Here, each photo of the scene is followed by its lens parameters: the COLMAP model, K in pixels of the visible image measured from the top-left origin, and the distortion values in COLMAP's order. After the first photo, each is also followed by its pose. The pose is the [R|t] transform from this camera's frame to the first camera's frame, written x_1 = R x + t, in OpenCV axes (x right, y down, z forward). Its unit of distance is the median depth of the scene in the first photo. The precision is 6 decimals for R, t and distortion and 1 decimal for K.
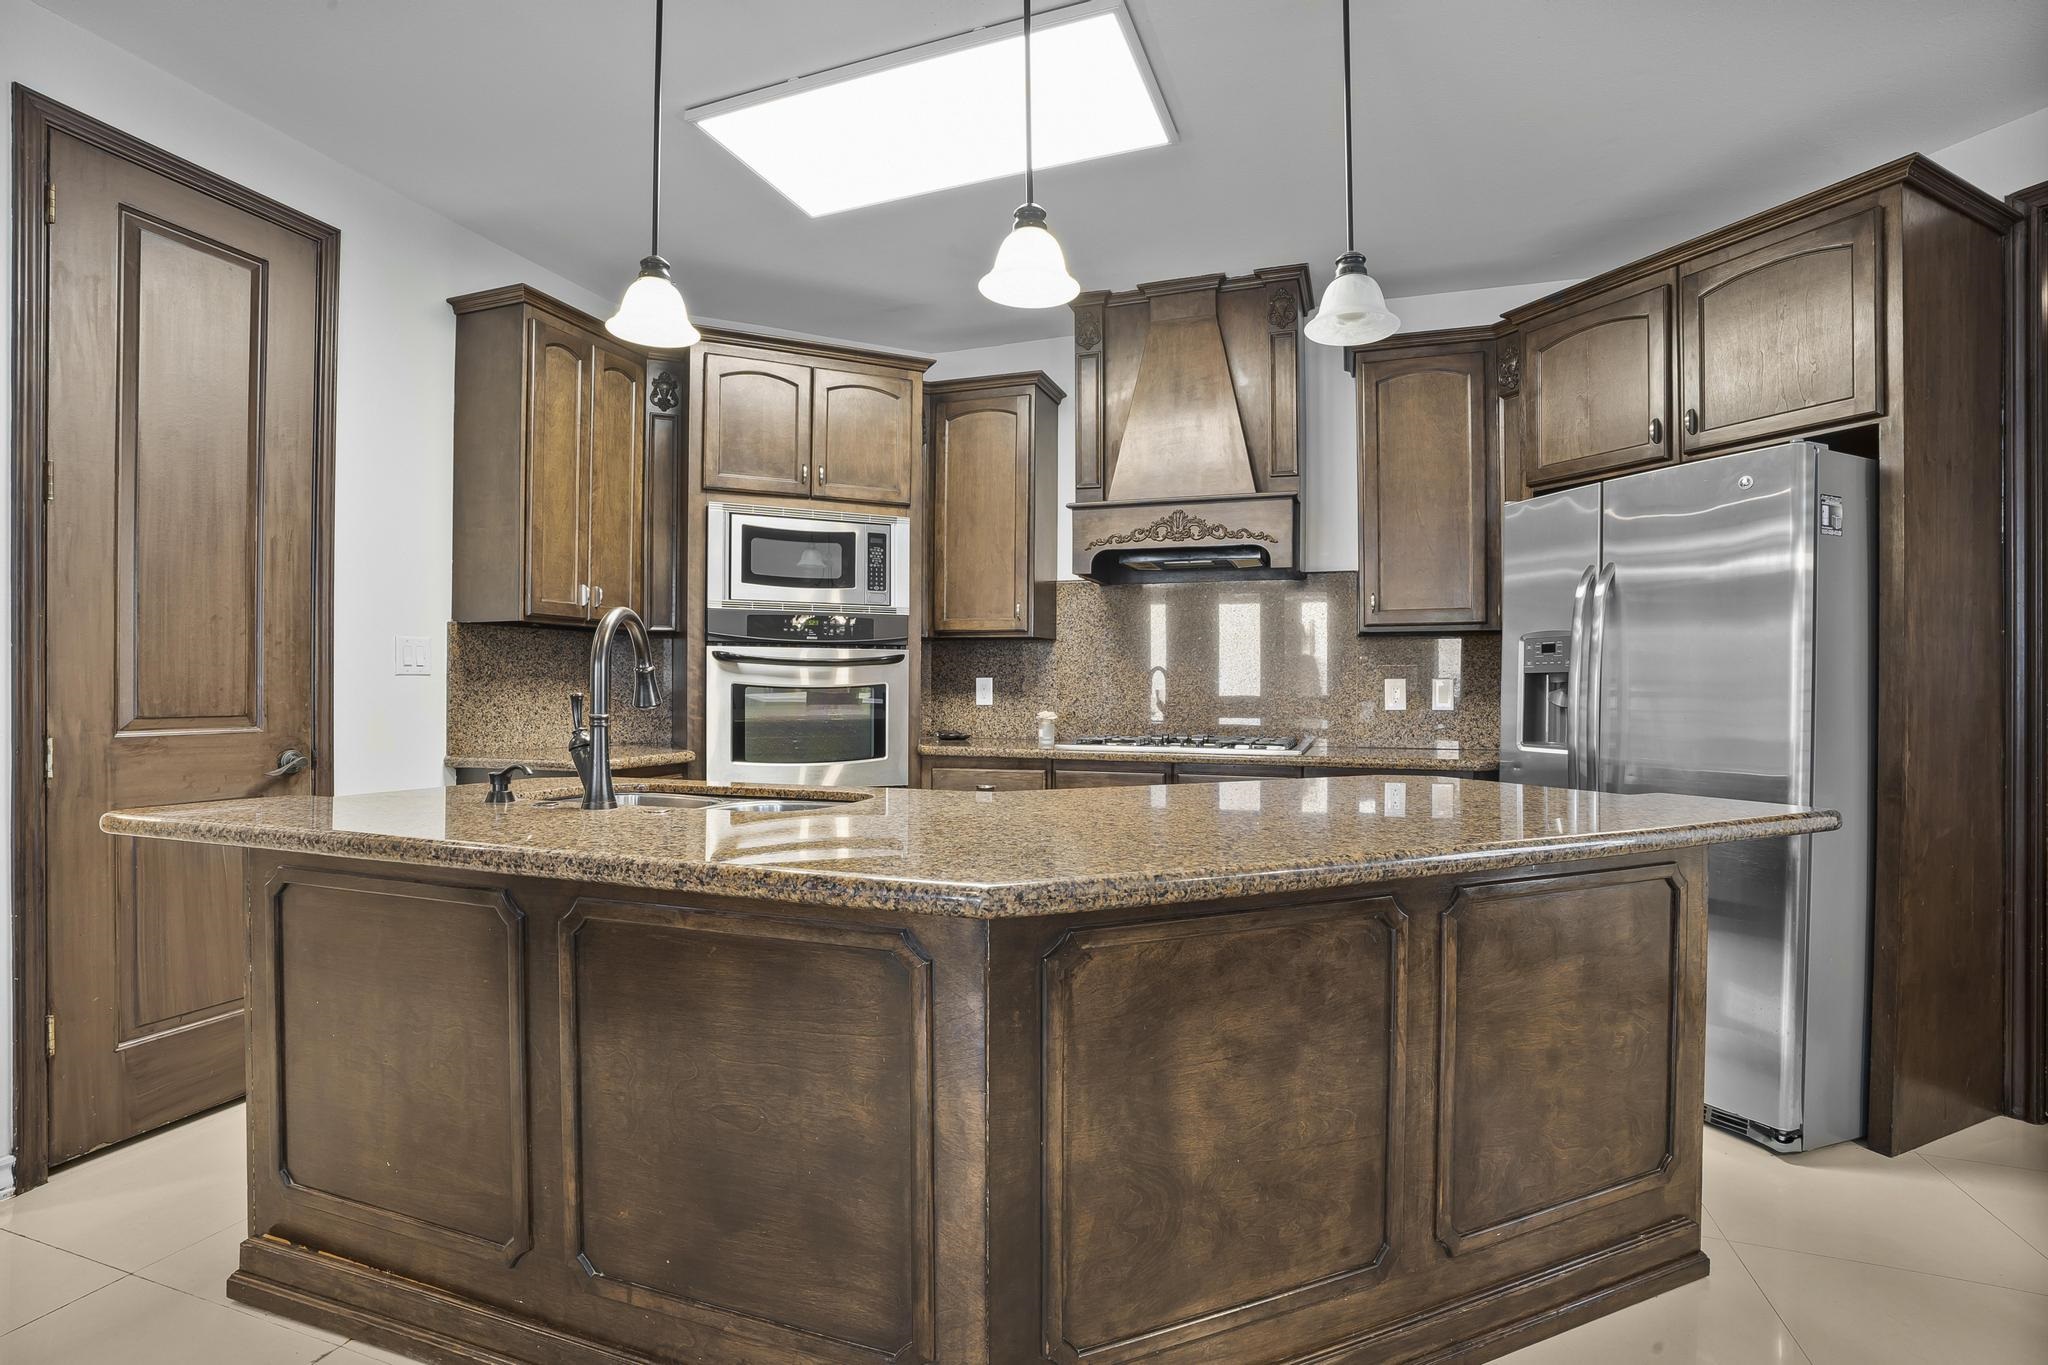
lens RADIAL K [[948.3, 0, 1008.2], [0, 948.3, 689.3], [0, 0, 1]] dist [-0.066859, 0.020177]
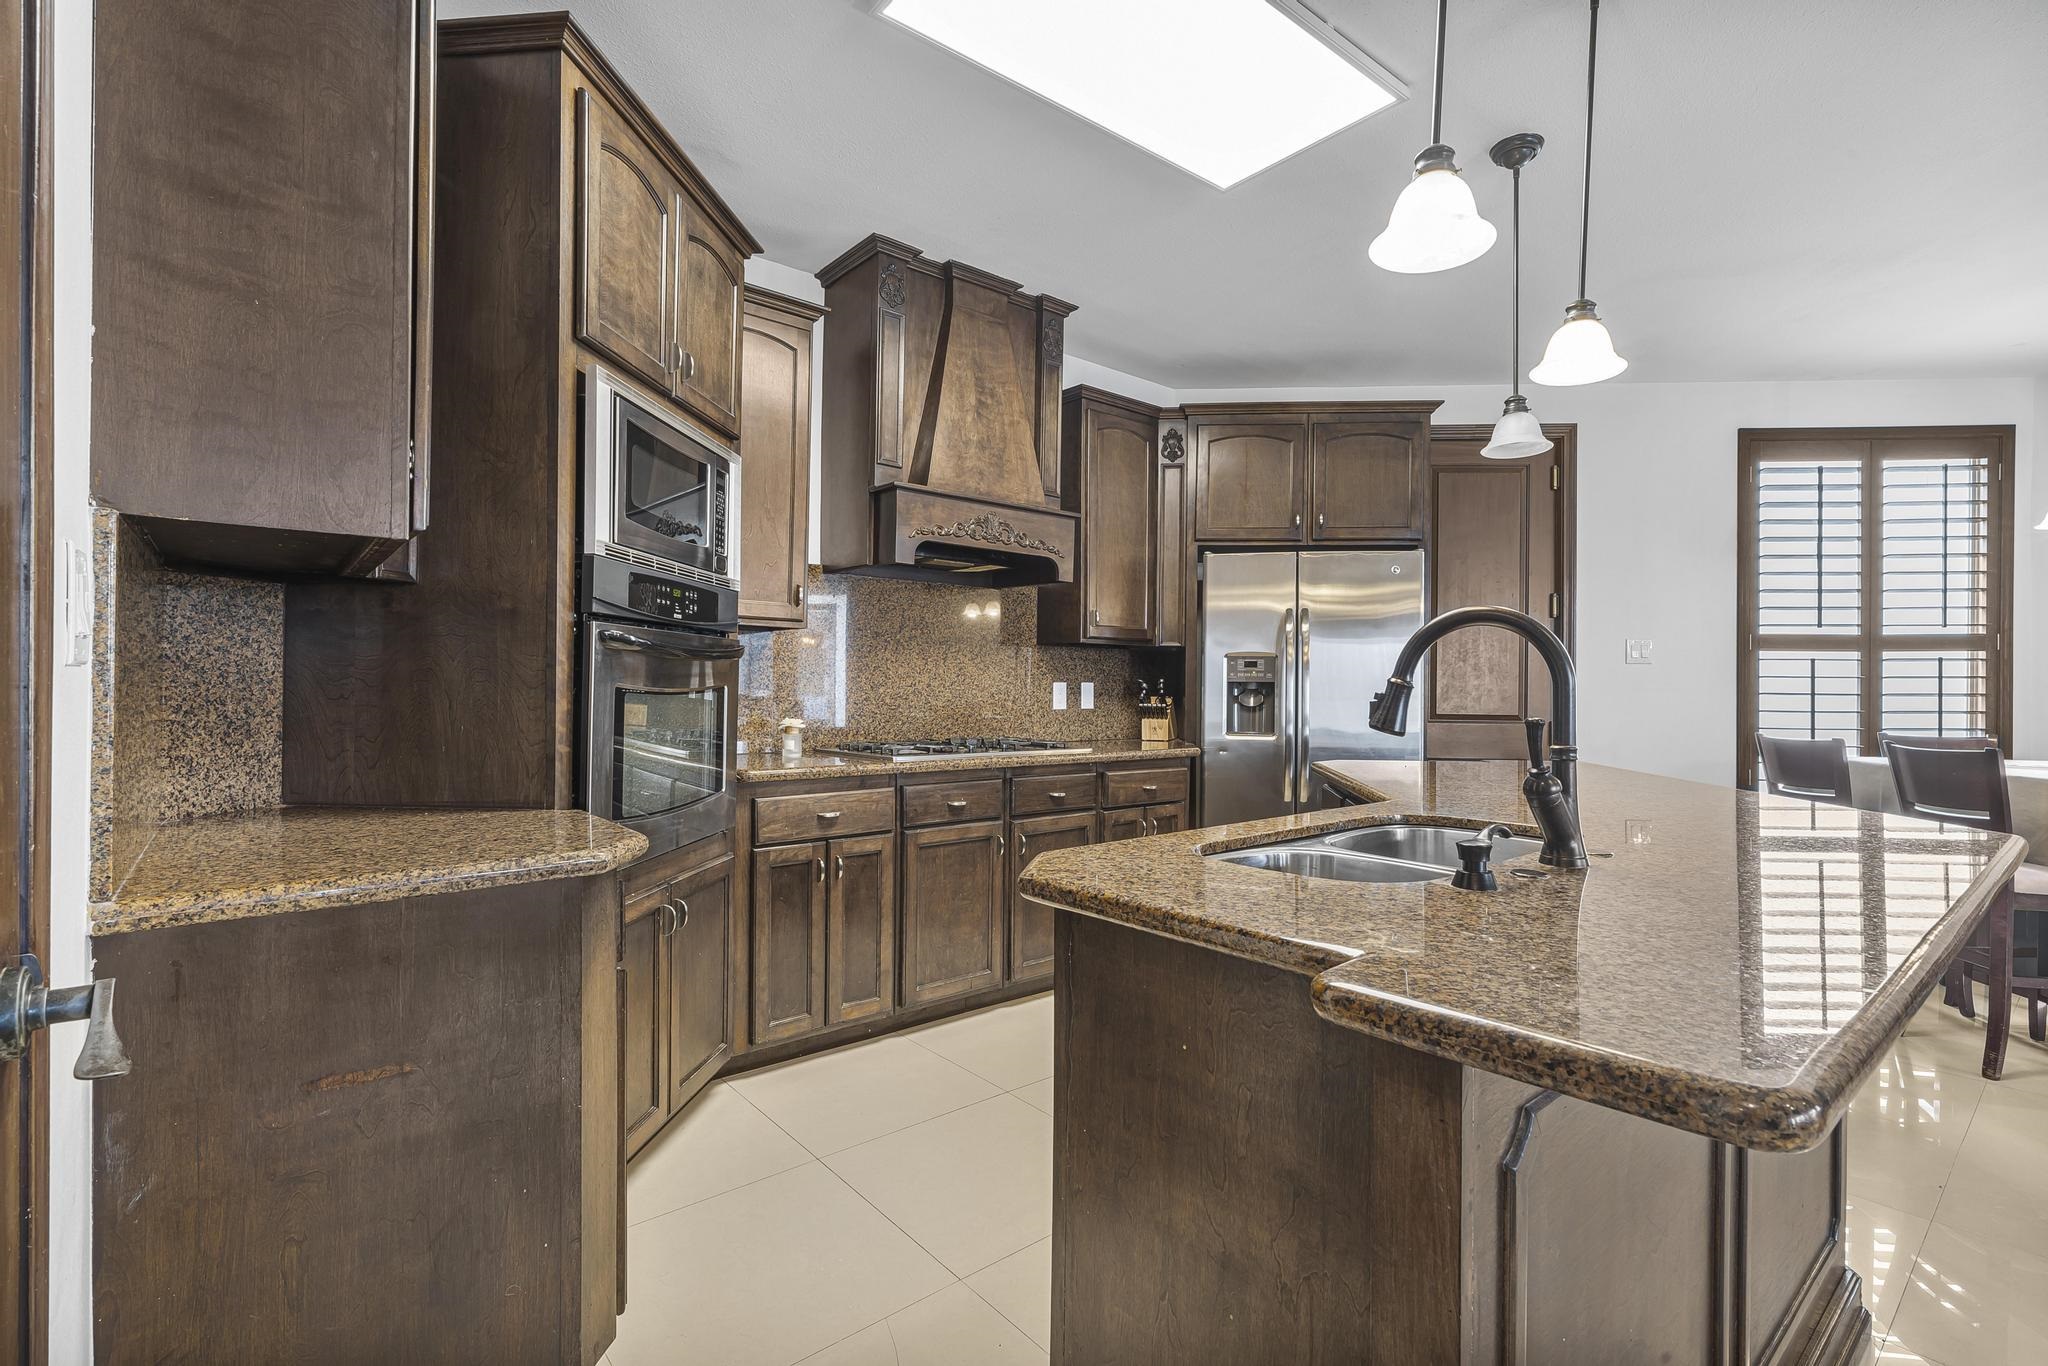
lens RADIAL K [[934.0, 0, 1001.6], [0, 934.0, 680.6], [0, 0, 1]] dist [-0.040573, 0.000318]
pose [[0.518052, 0.005344, 0.855333, -0.639910], [-0.008461, 0.999964, -0.001123, -0.012288], [-0.855308, -0.006655, 0.518078, 0.486789]]
